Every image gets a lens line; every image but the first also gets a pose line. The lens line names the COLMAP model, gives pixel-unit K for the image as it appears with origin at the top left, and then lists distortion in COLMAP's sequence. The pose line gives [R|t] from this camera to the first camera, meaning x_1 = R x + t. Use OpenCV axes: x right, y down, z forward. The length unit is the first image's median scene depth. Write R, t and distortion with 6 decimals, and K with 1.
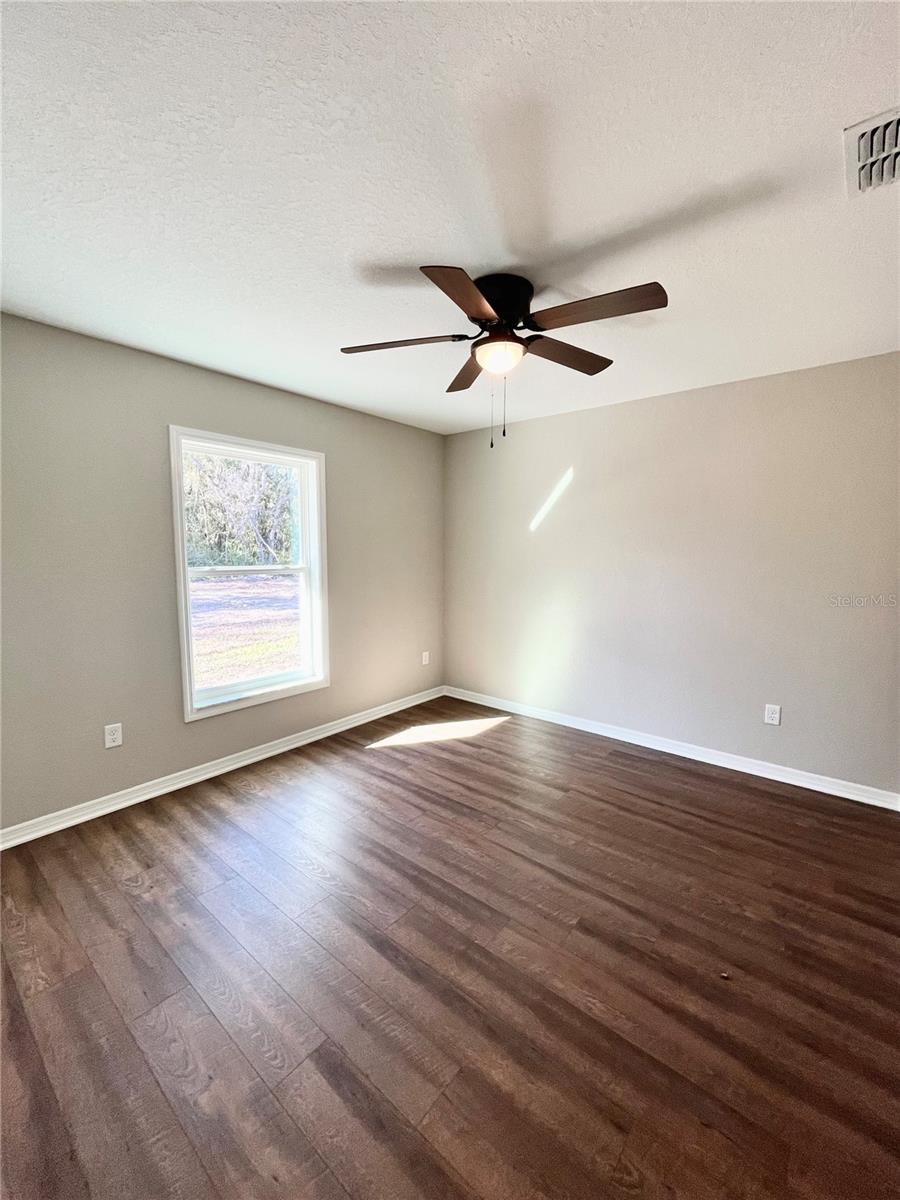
lens RADIAL K [[484.3, 0, 452.9], [0, 484.3, 587.6], [0, 0, 1]] dist [-0.002072, -0.000332]
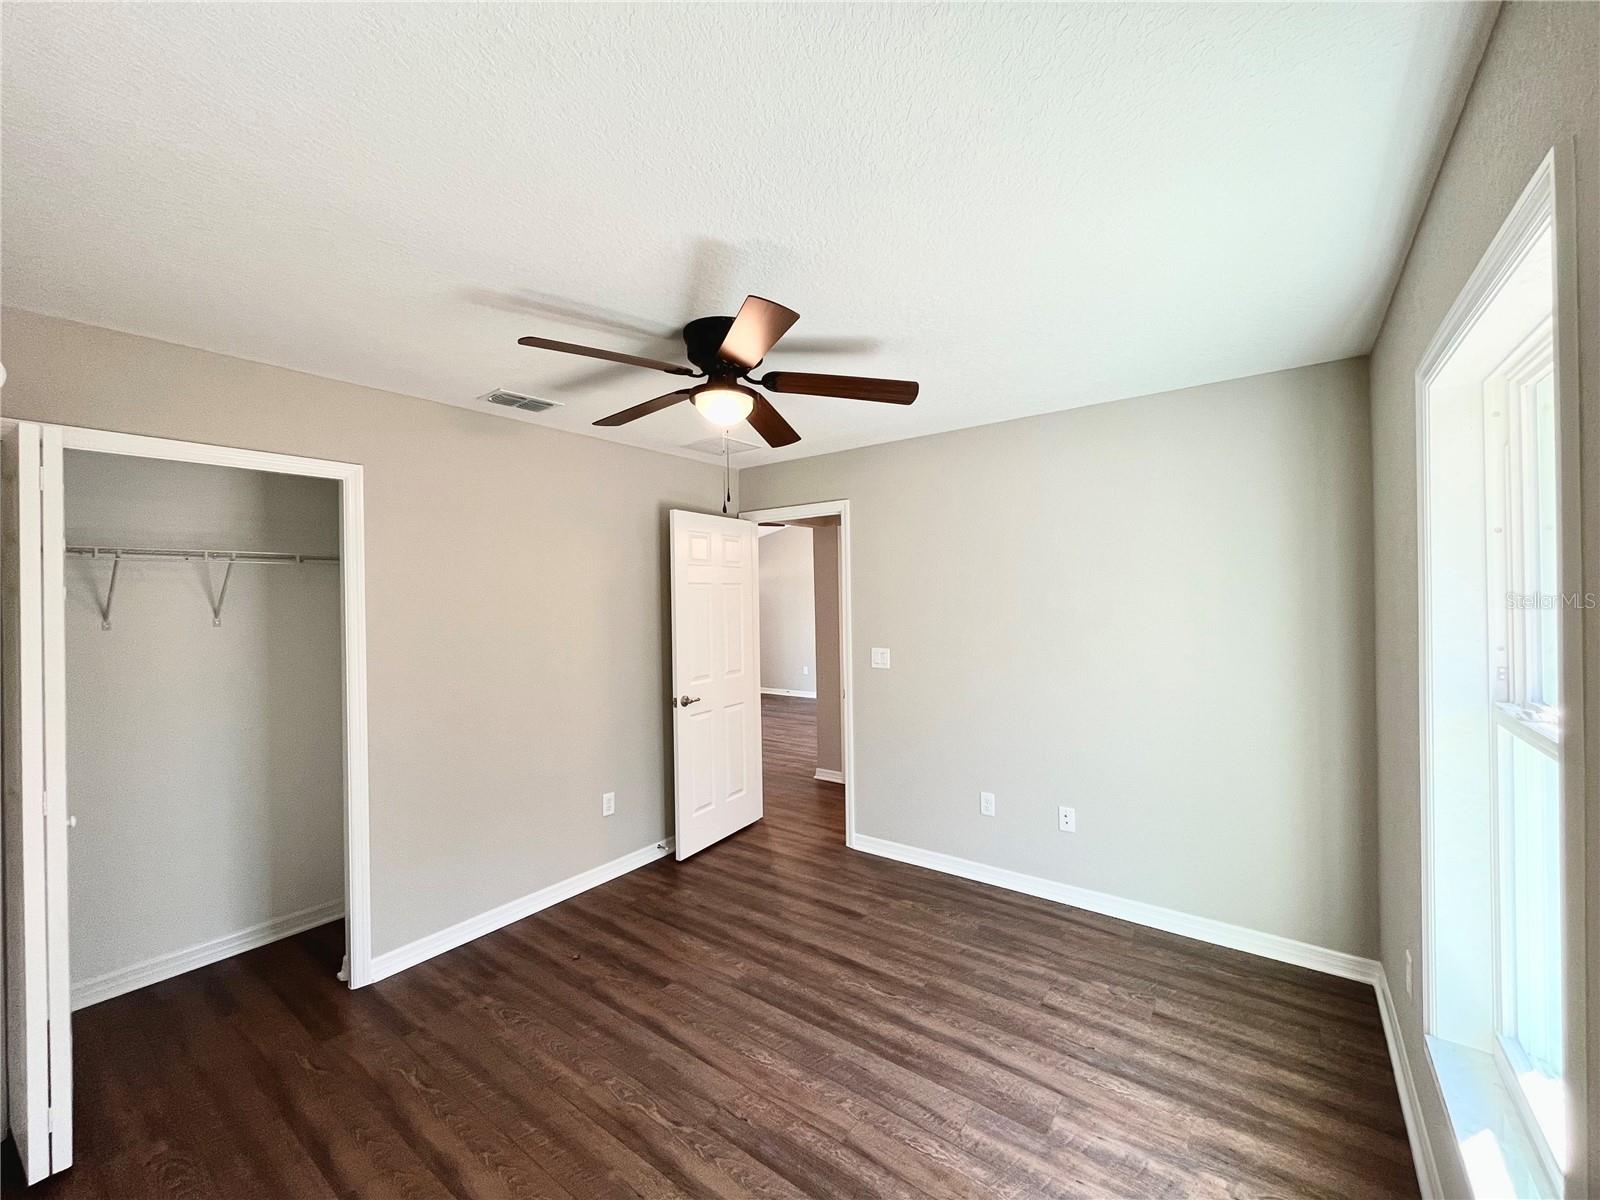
lens RADIAL K [[645.7, 0, 803.3], [0, 645.7, 605.1], [0, 0, 1]] dist [-0.002072, -0.000332]
pose [[-0.998626, 0.014259, -0.050435, 0.019870], [0.009434, 0.995467, 0.094634, -0.243705], [0.051556, 0.094028, -0.994234, 2.155530]]
